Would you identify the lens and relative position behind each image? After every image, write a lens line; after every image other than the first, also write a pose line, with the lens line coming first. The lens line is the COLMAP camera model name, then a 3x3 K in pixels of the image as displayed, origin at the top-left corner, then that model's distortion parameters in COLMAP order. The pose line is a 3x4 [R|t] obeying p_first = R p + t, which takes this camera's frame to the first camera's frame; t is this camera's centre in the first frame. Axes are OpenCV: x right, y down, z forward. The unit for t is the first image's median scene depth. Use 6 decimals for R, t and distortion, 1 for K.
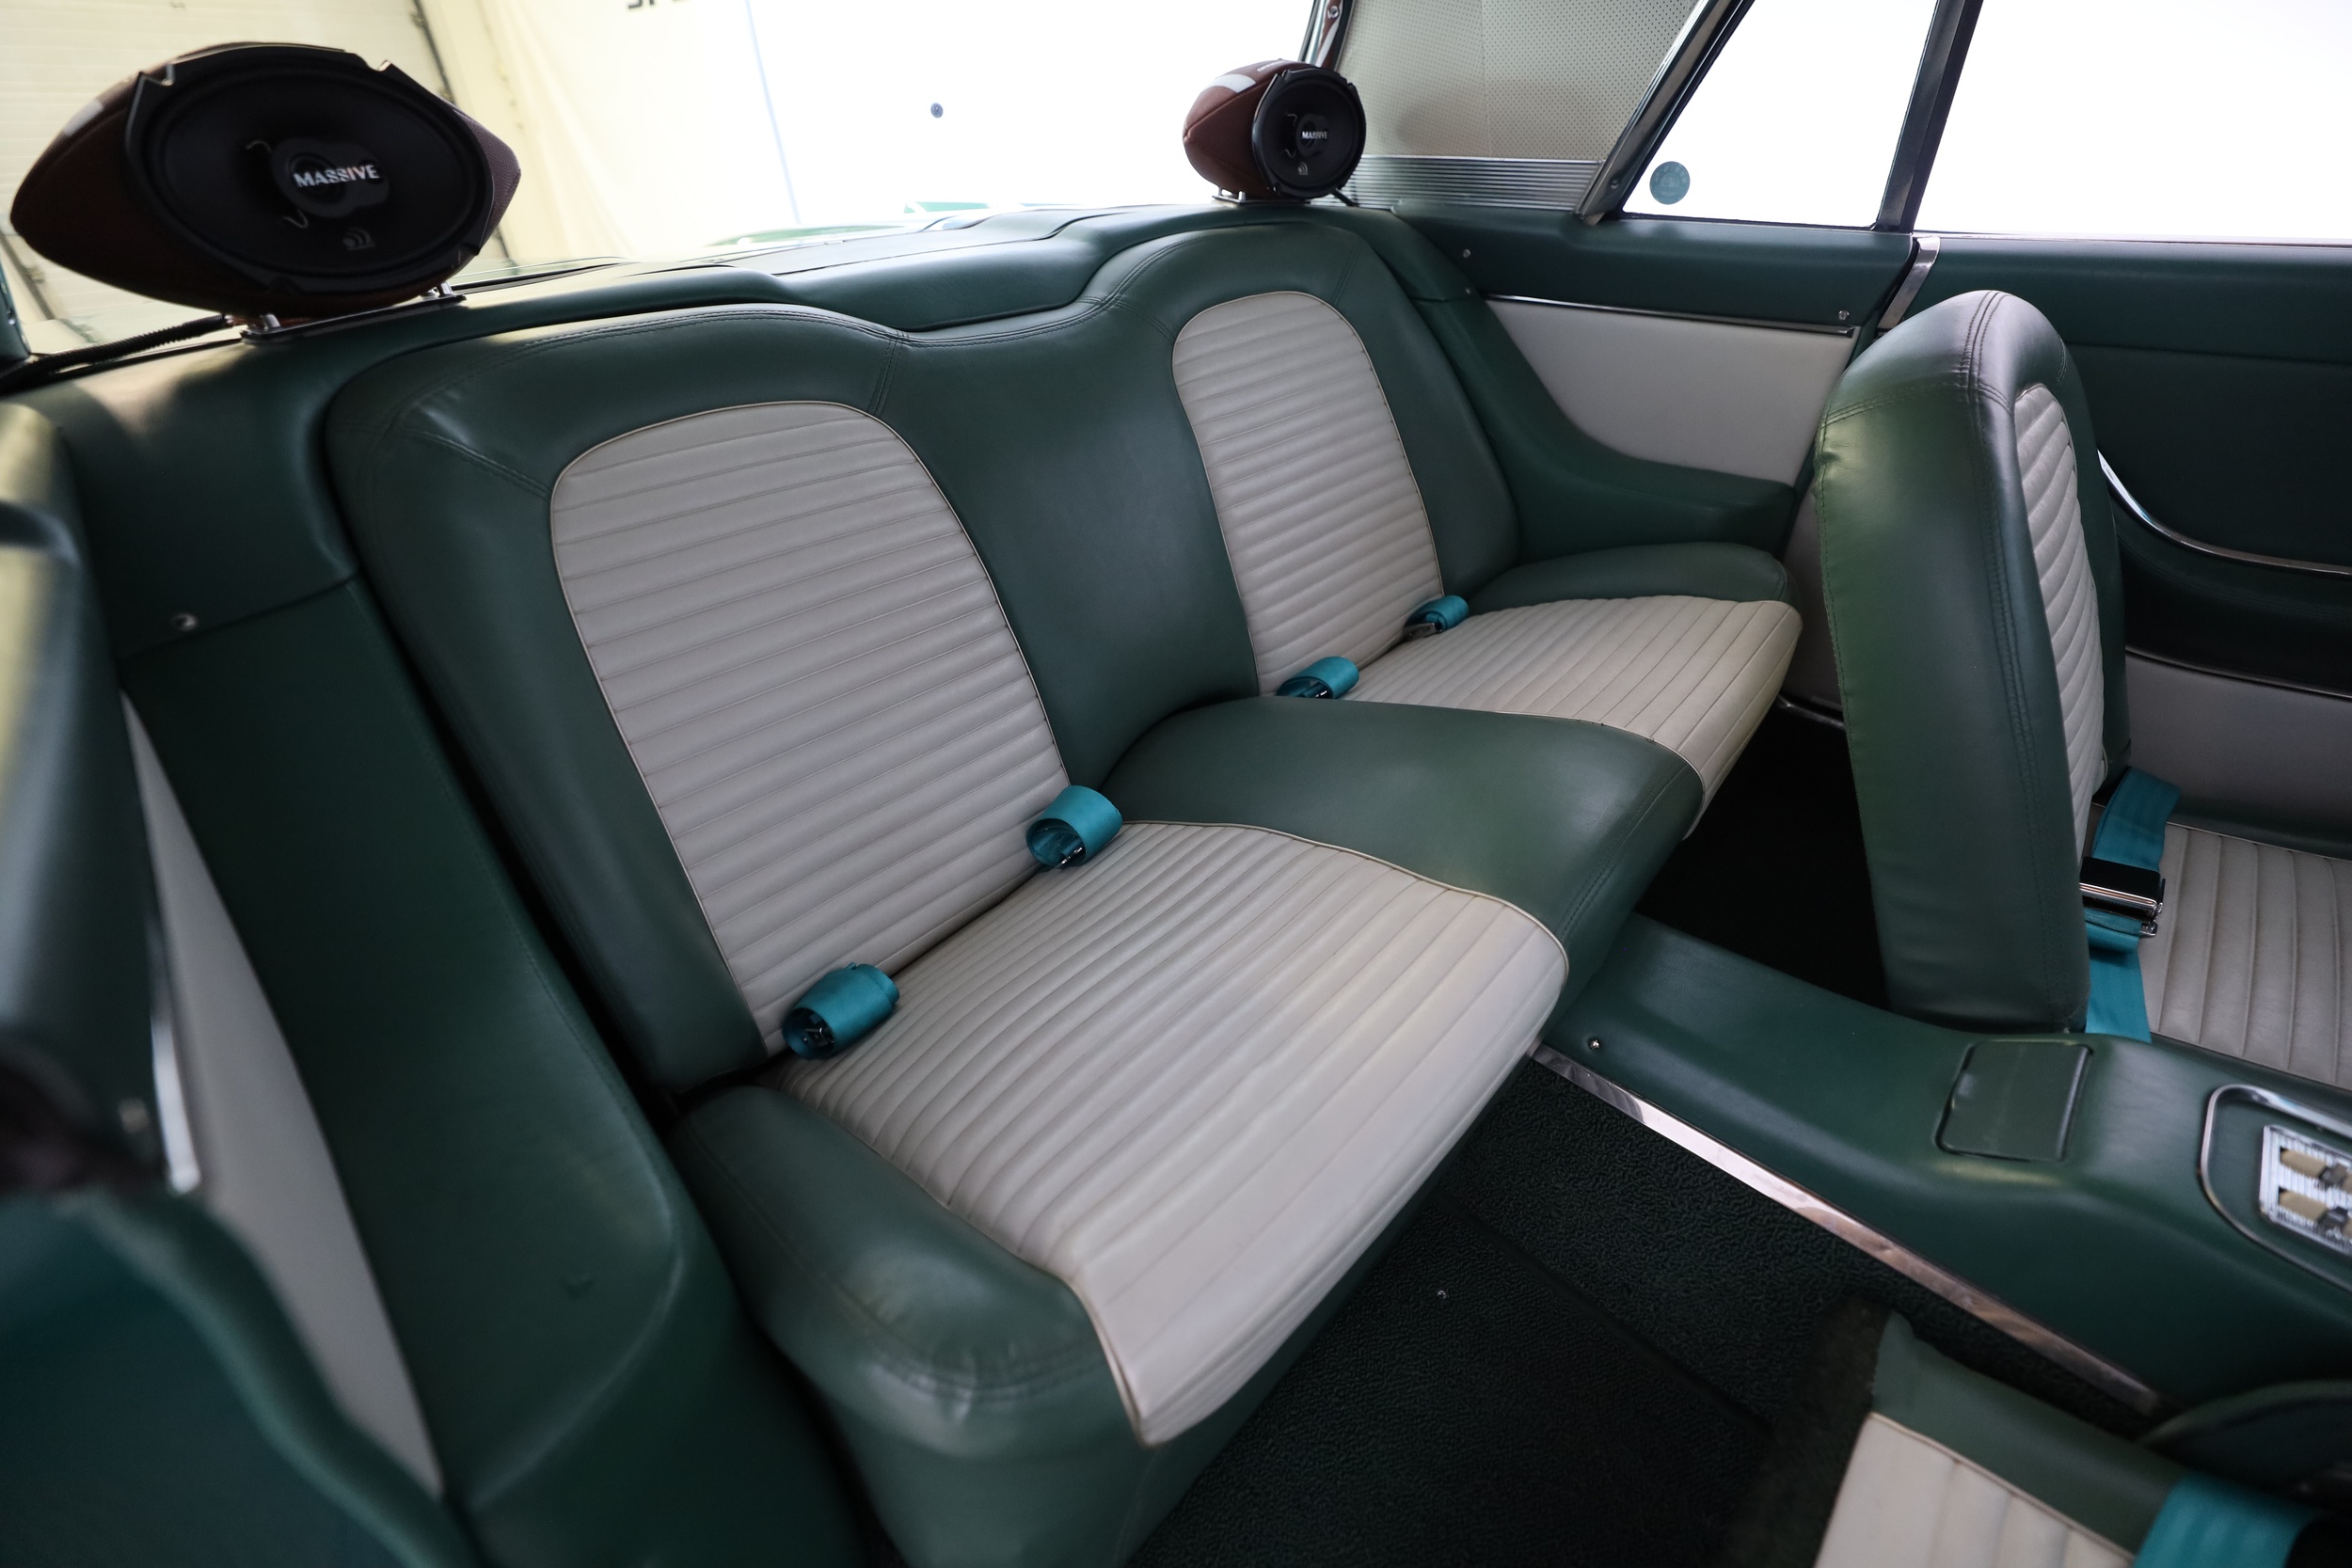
lens RADIAL K [[1003.7, 0, 1191.4], [0, 1003.7, 782.5], [0, 0, 1]] dist [-0.040884, 0.012288]
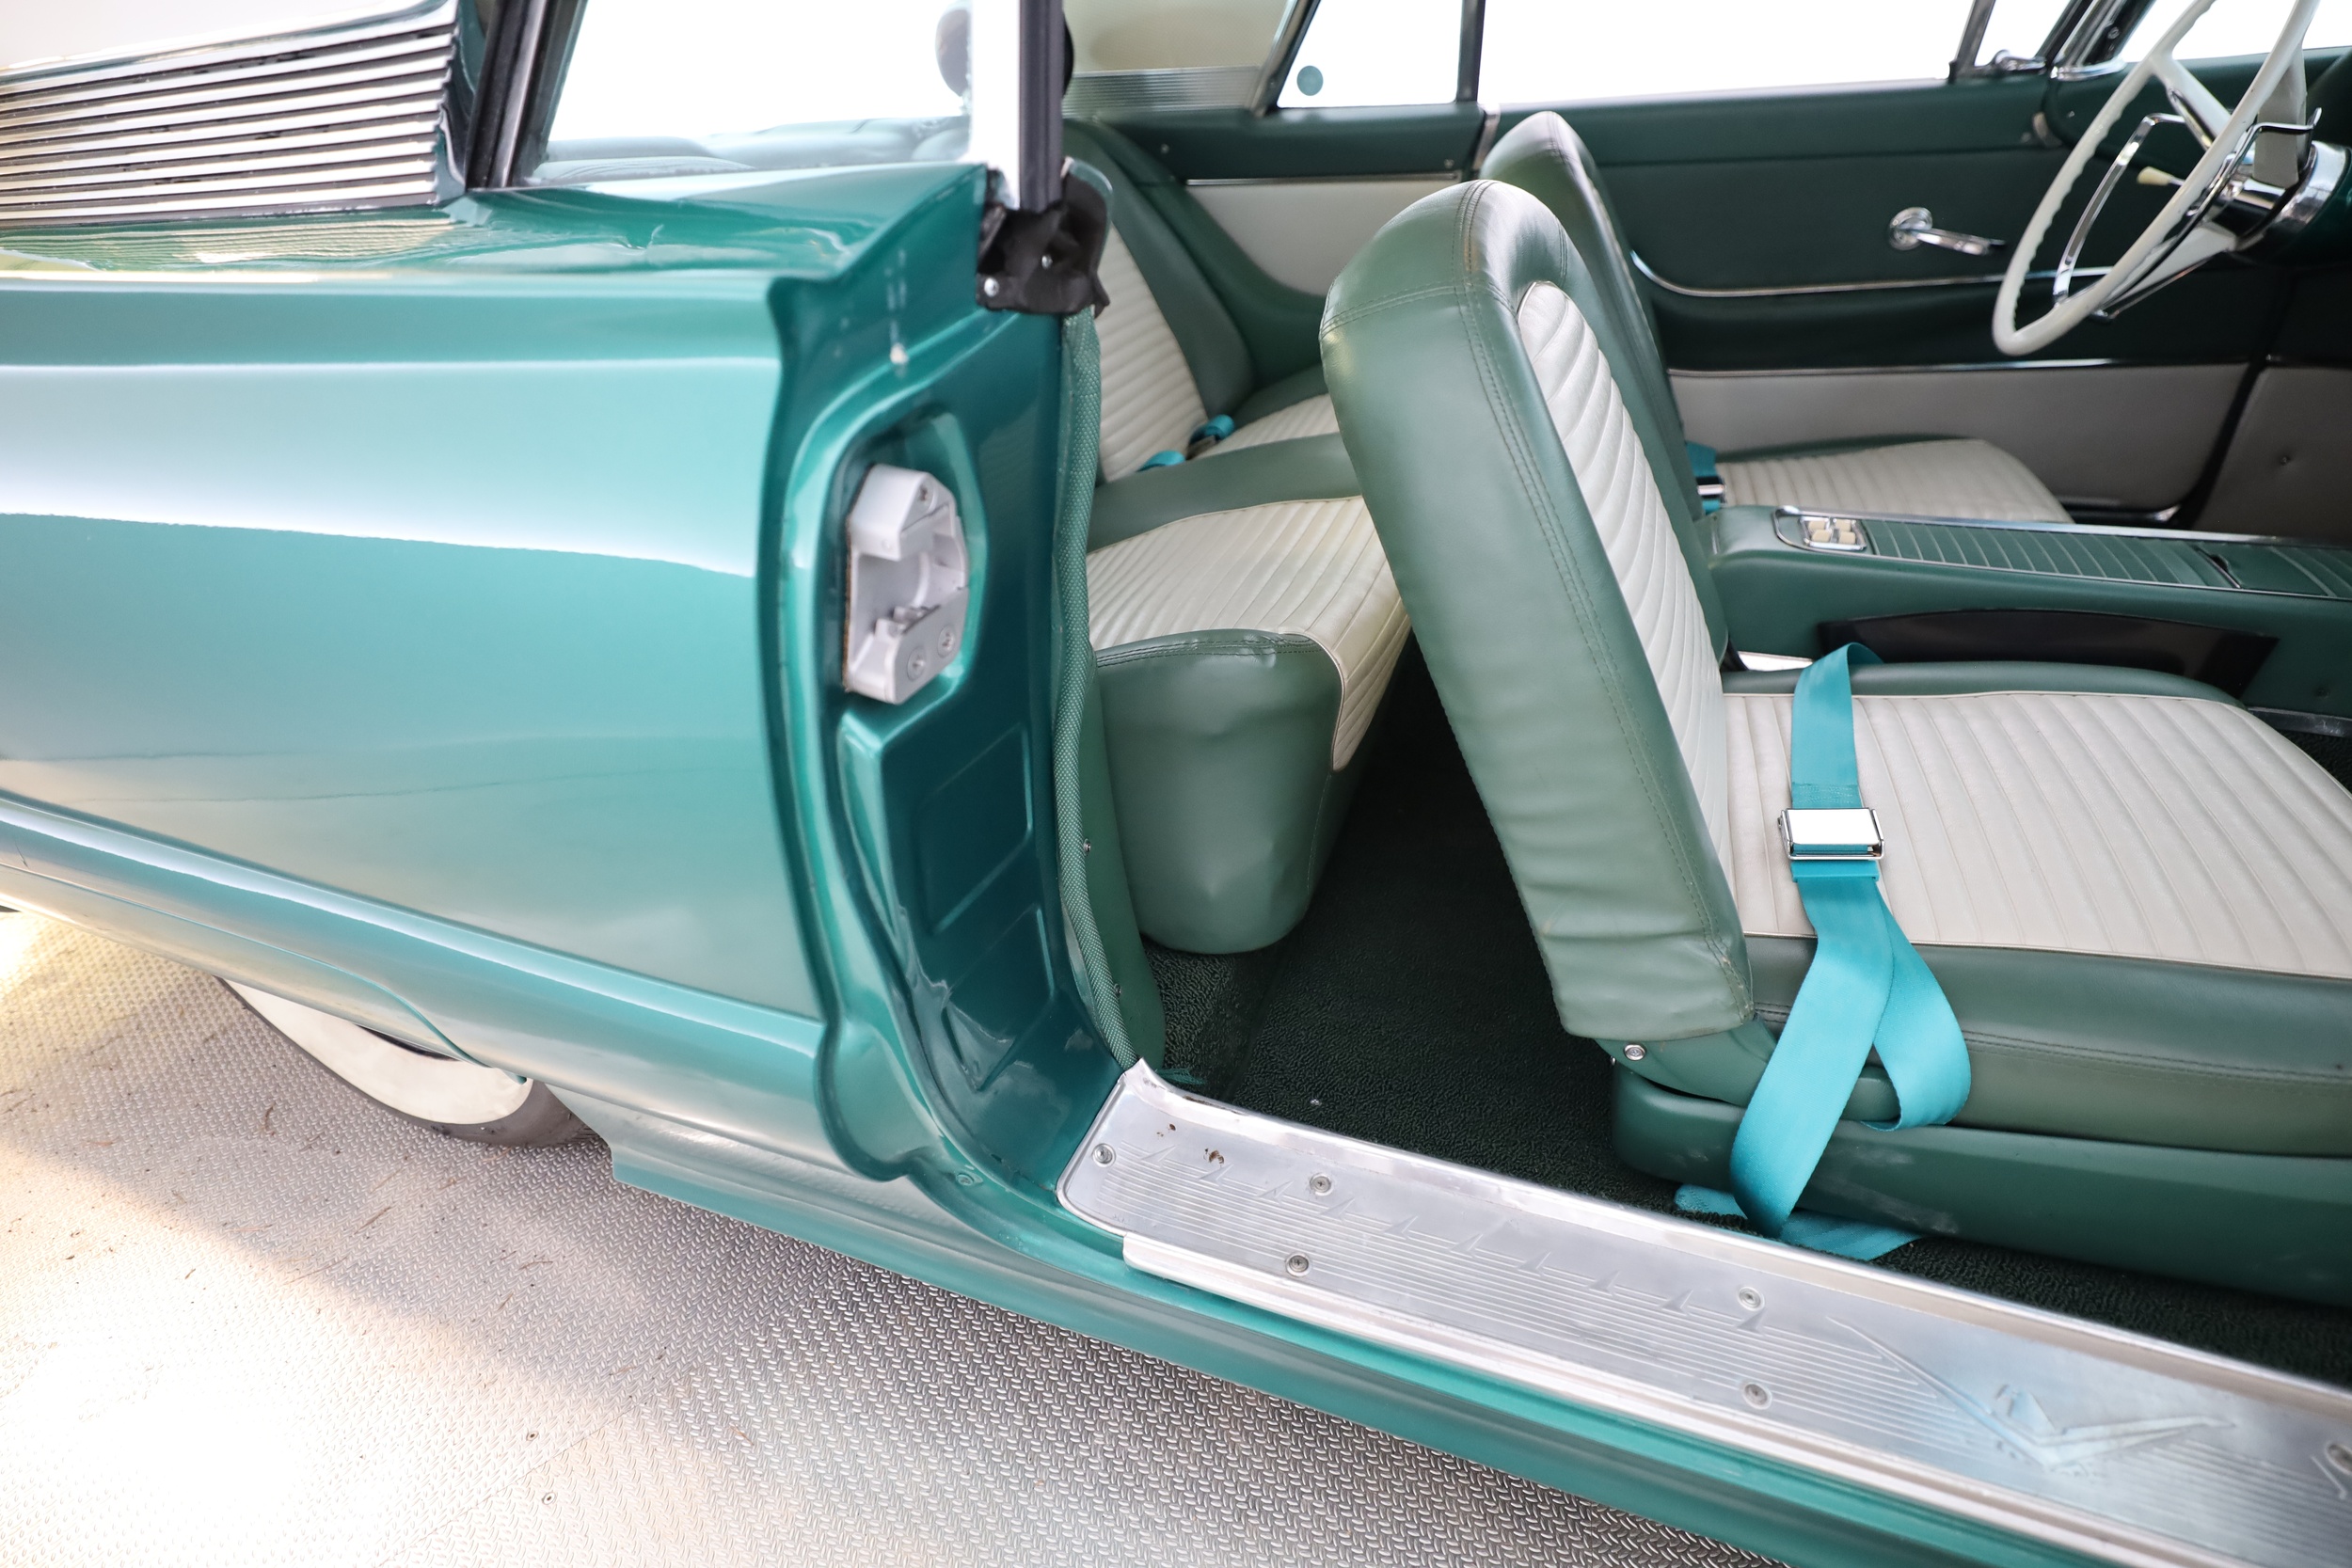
lens RADIAL K [[1078.2, 0, 1190.6], [0, 1078.2, 767.2], [0, 0, 1]] dist [-0.012973, 0.006583]
pose [[0.917746, -0.218183, 0.331871, -0.357187], [0.234379, 0.972103, -0.009052, 0.277415], [-0.320638, 0.086091, 0.943281, -0.248676]]
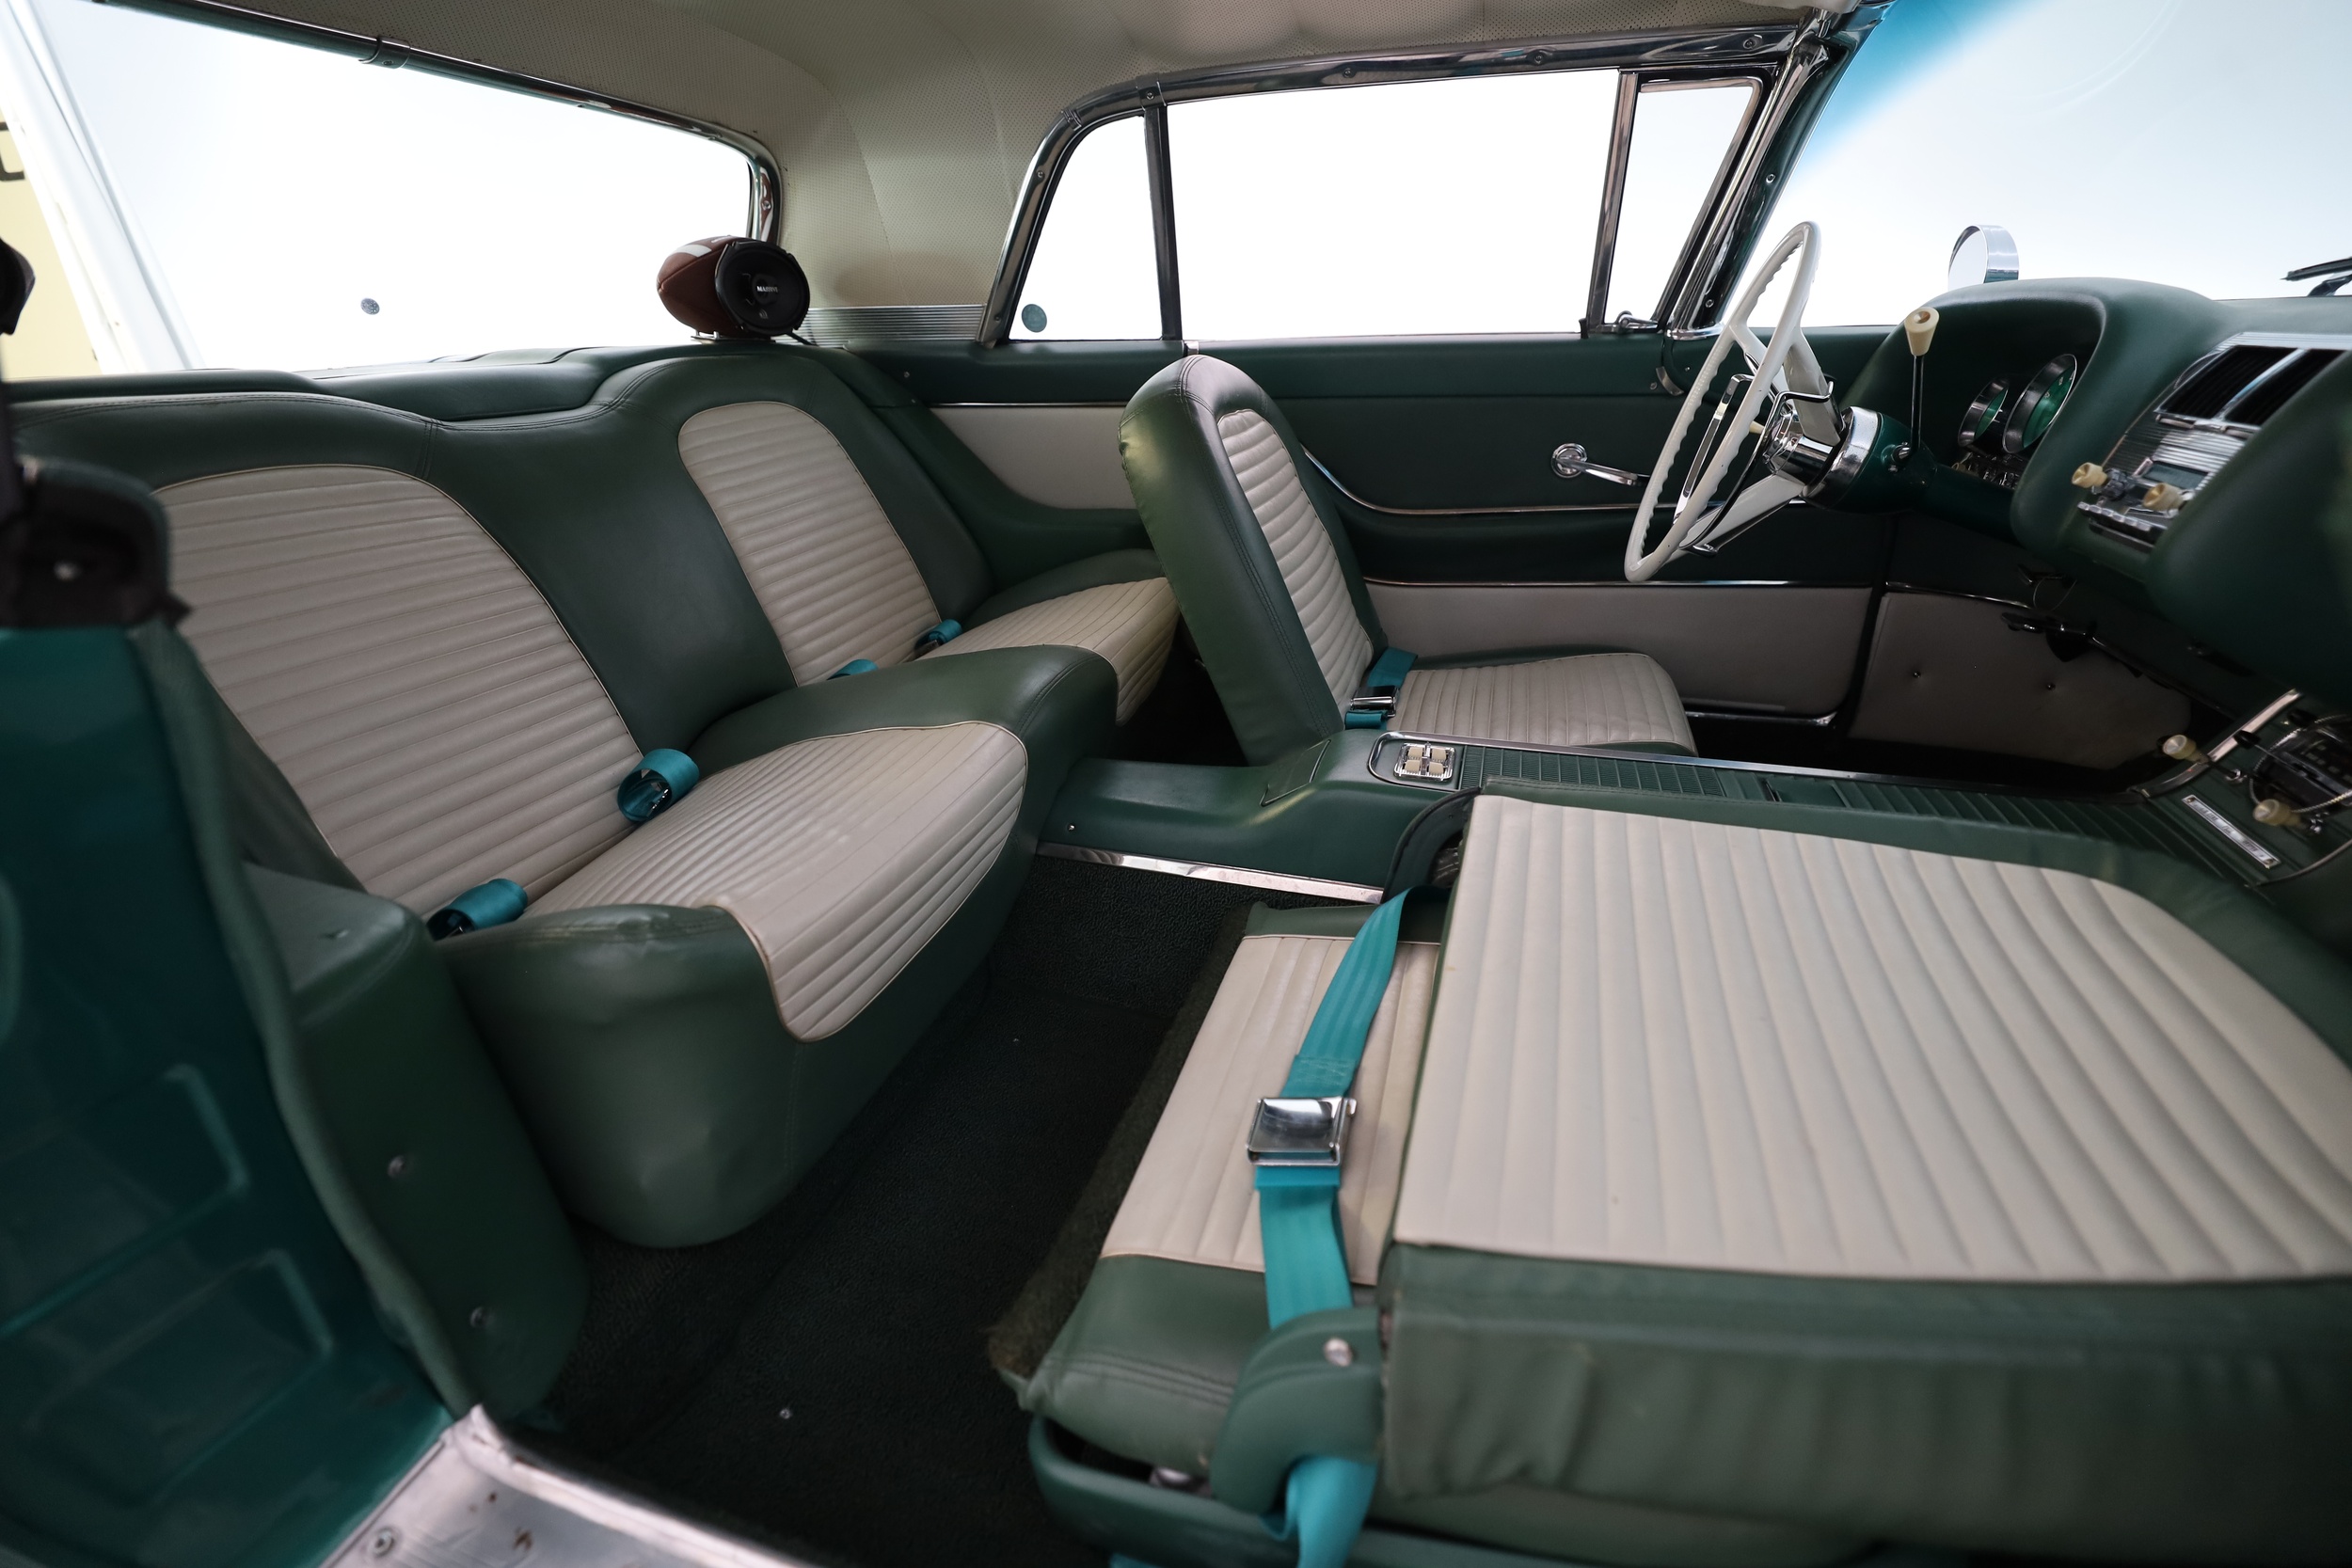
lens RADIAL K [[1003.7, 0, 1183.4], [0, 1003.7, 781.3], [0, 0, 1]] dist [-0.040884, 0.012288]
pose [[0.899736, -0.177189, 0.398848, -0.018197], [0.239262, 0.964563, -0.111226, 0.263601], [-0.365006, 0.195503, 0.910247, -0.278345]]
